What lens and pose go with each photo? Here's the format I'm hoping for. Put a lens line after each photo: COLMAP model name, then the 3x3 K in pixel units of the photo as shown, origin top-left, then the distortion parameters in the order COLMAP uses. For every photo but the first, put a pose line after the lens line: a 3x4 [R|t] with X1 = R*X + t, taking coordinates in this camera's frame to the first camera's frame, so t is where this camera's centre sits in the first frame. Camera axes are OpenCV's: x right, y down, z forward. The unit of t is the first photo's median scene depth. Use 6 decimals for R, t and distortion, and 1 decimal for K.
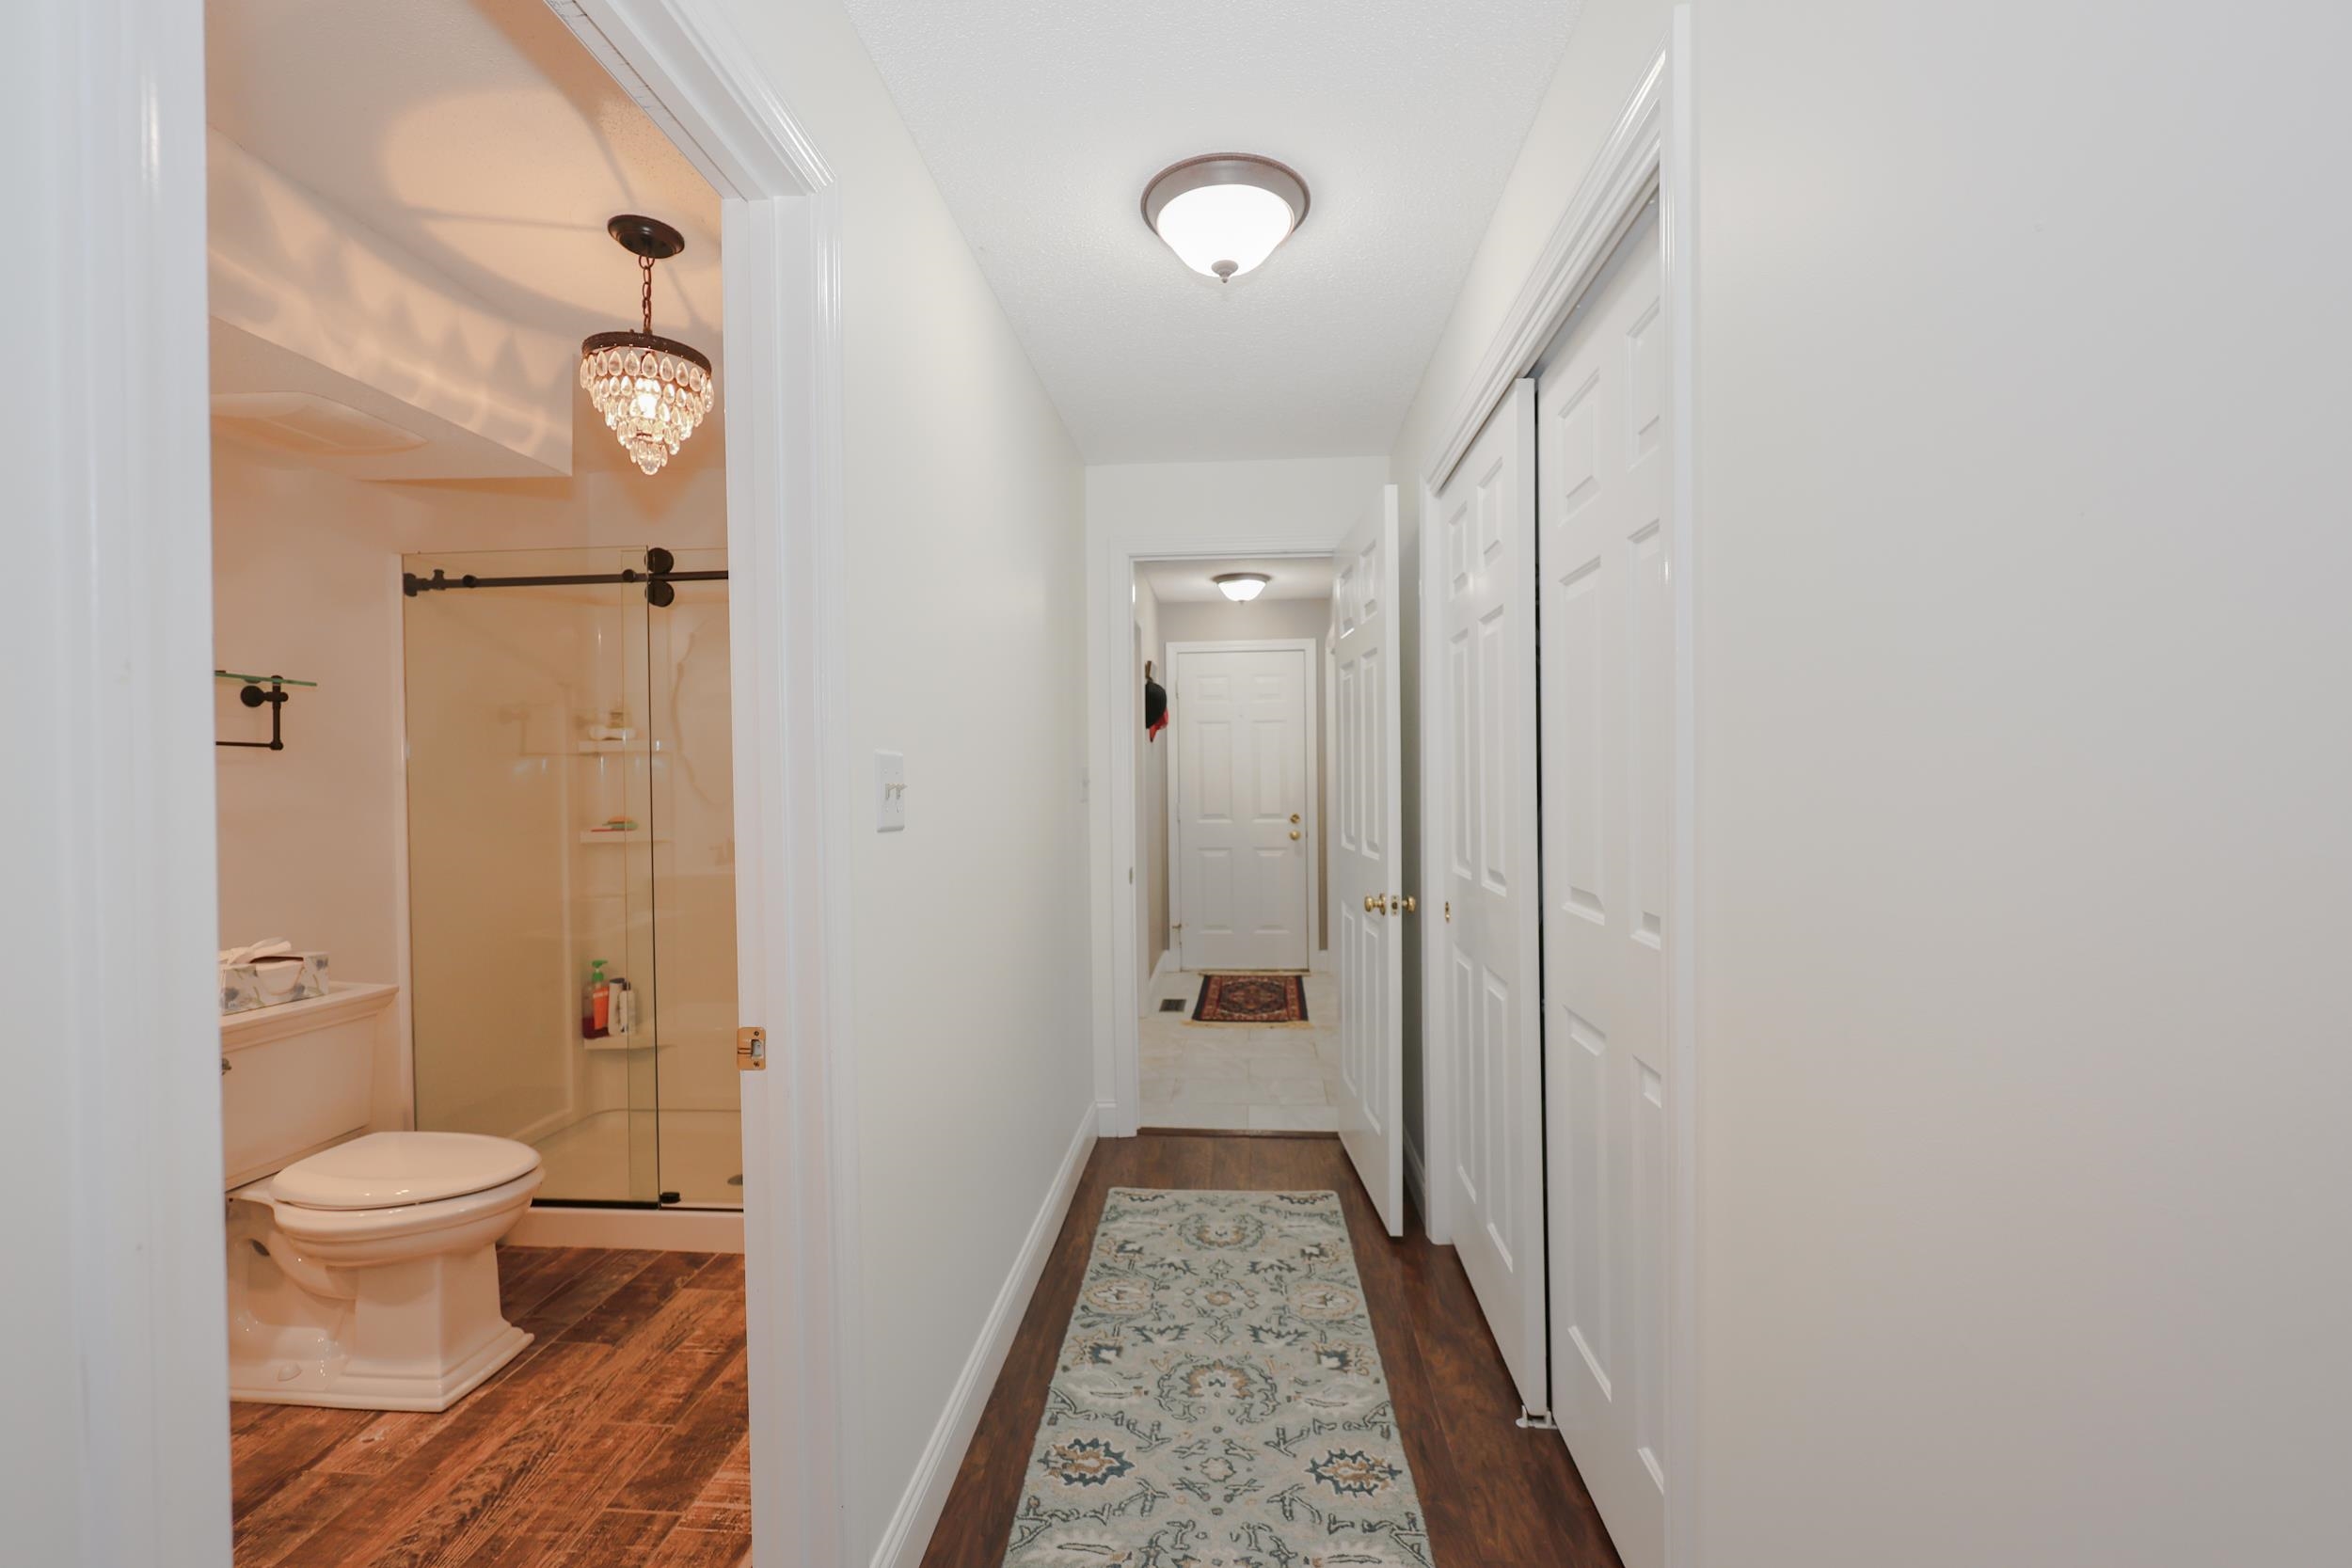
lens RADIAL K [[989.9, 0, 1175.9], [0, 989.9, 781.4], [0, 0, 1]] dist [0.000762, -0.000403]
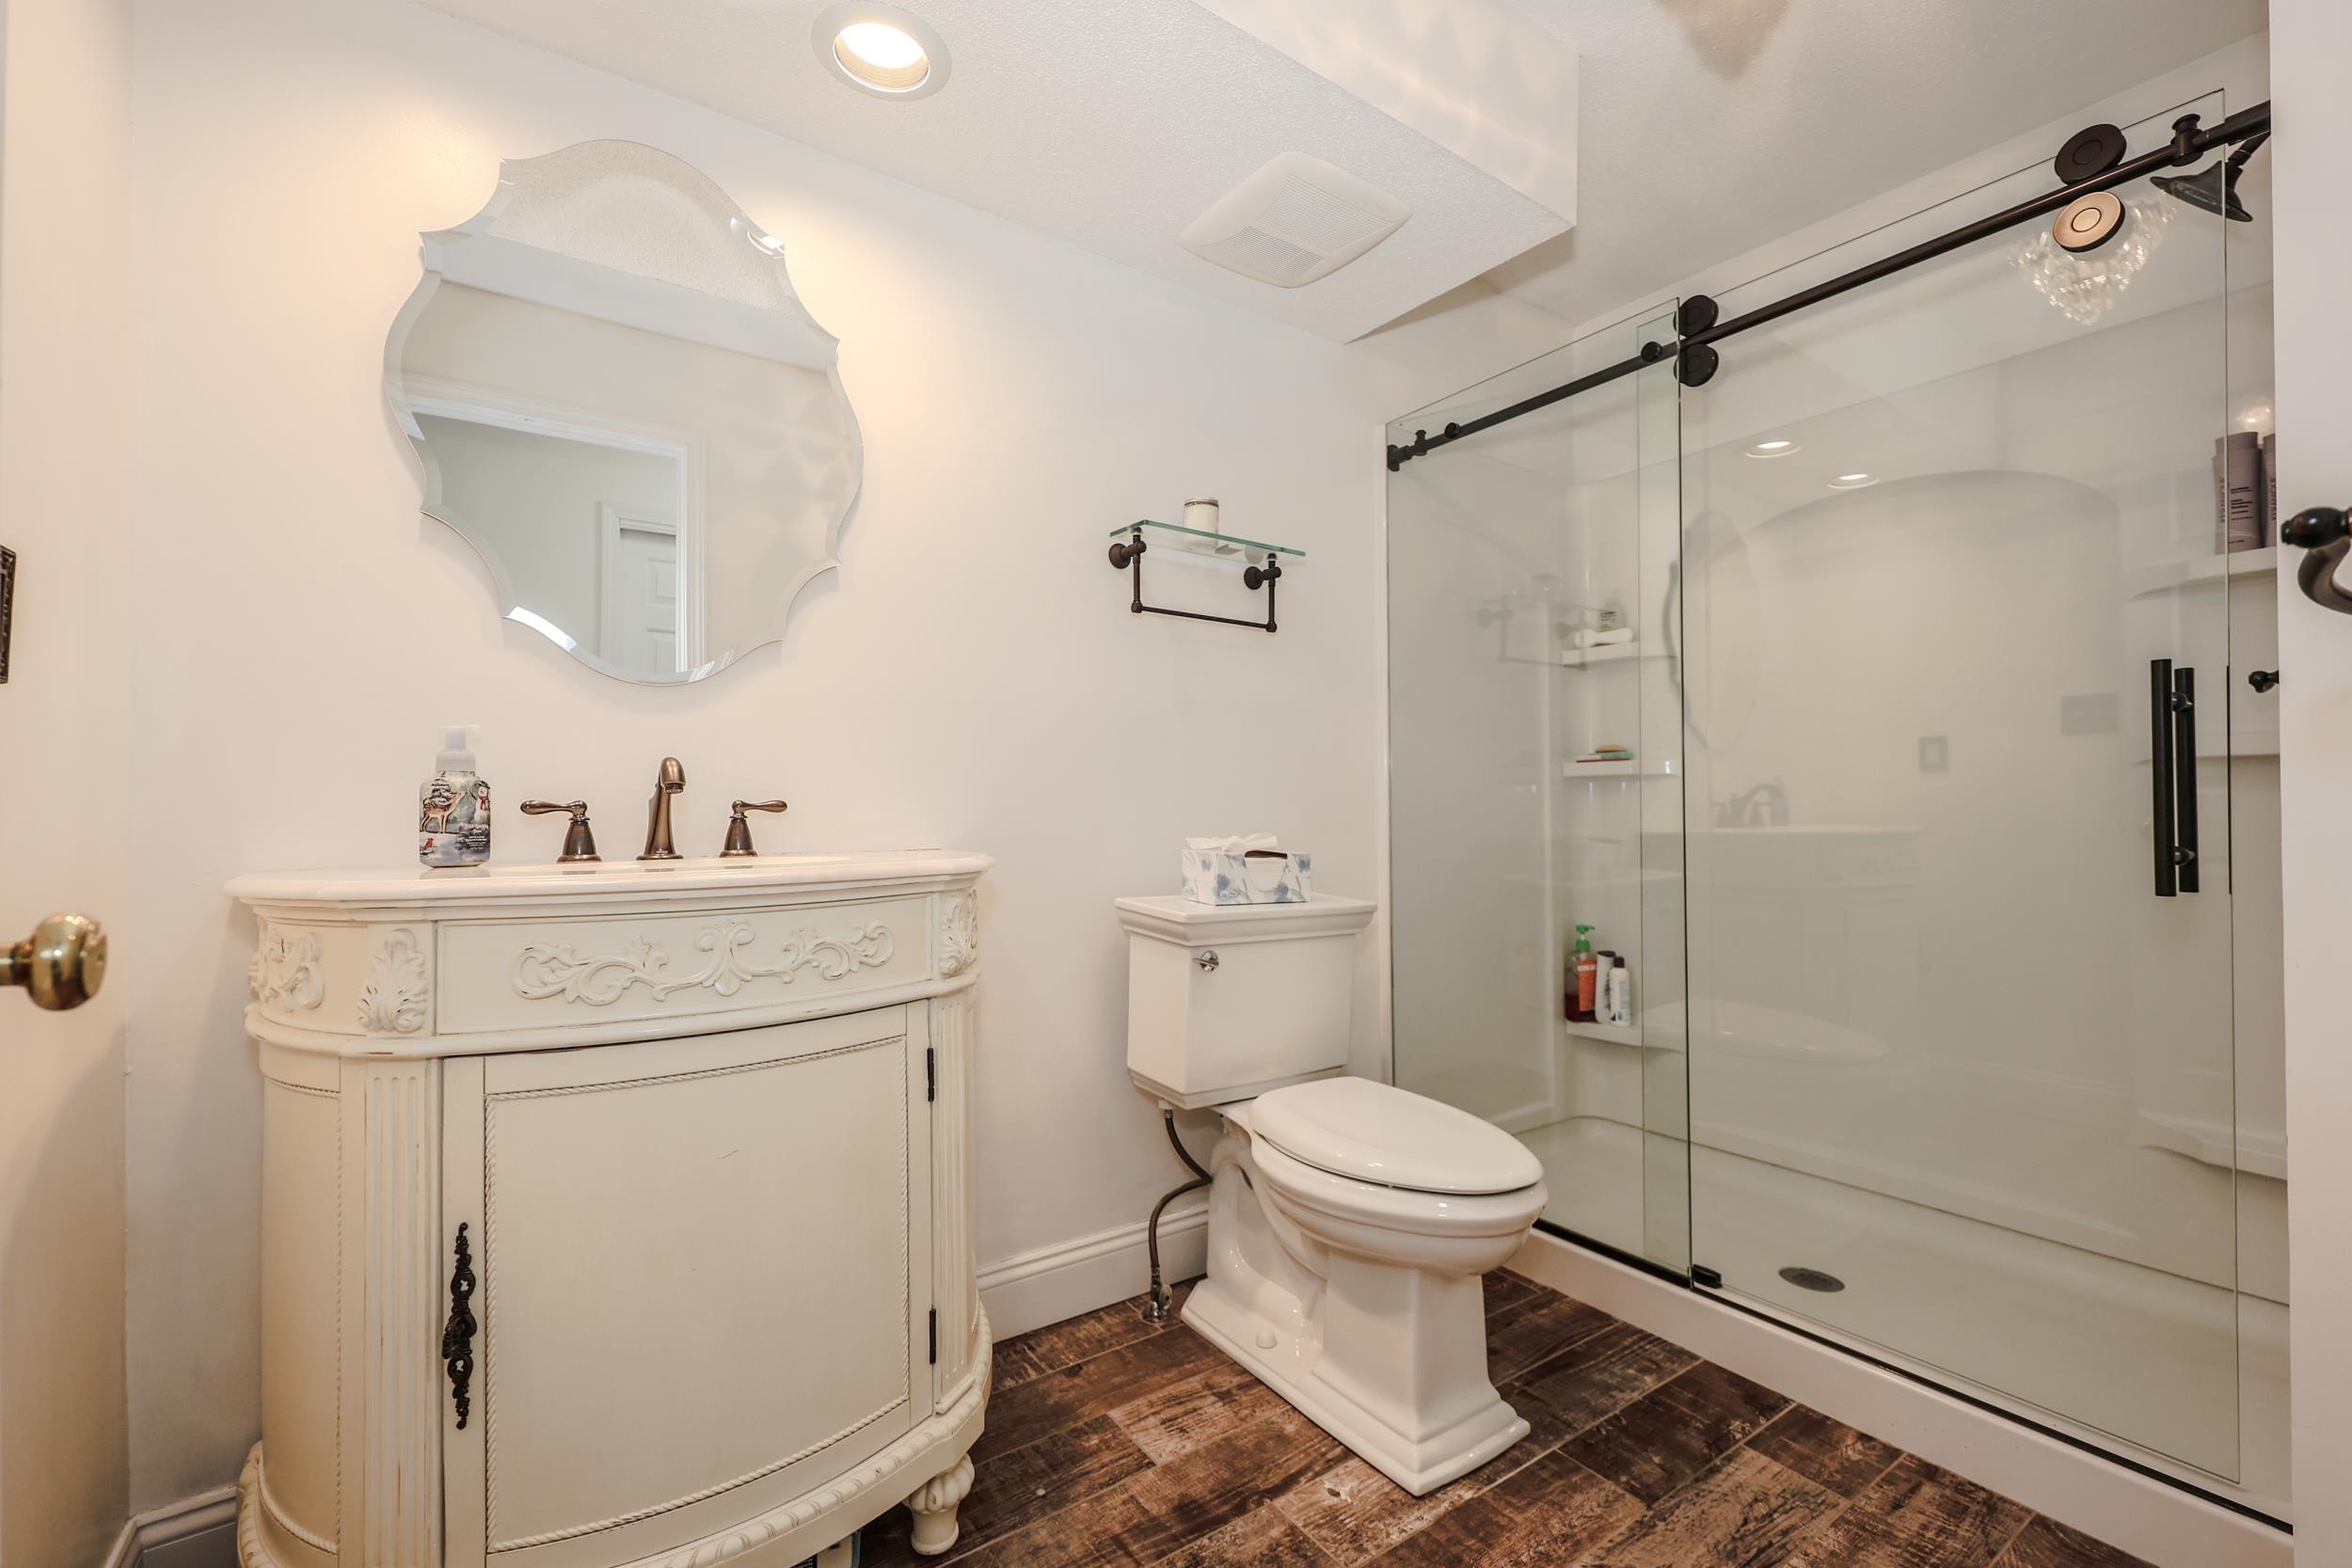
lens RADIAL K [[946.6, 0, 1166.3], [0, 946.6, 812.8], [0, 0, 1]] dist [0.000352, -0.000092]
pose [[0.622541, 0.004672, -0.782573, -0.268850], [-0.007242, 0.999974, 0.000209, 0.126630], [0.782554, 0.005538, 0.622558, 0.359929]]
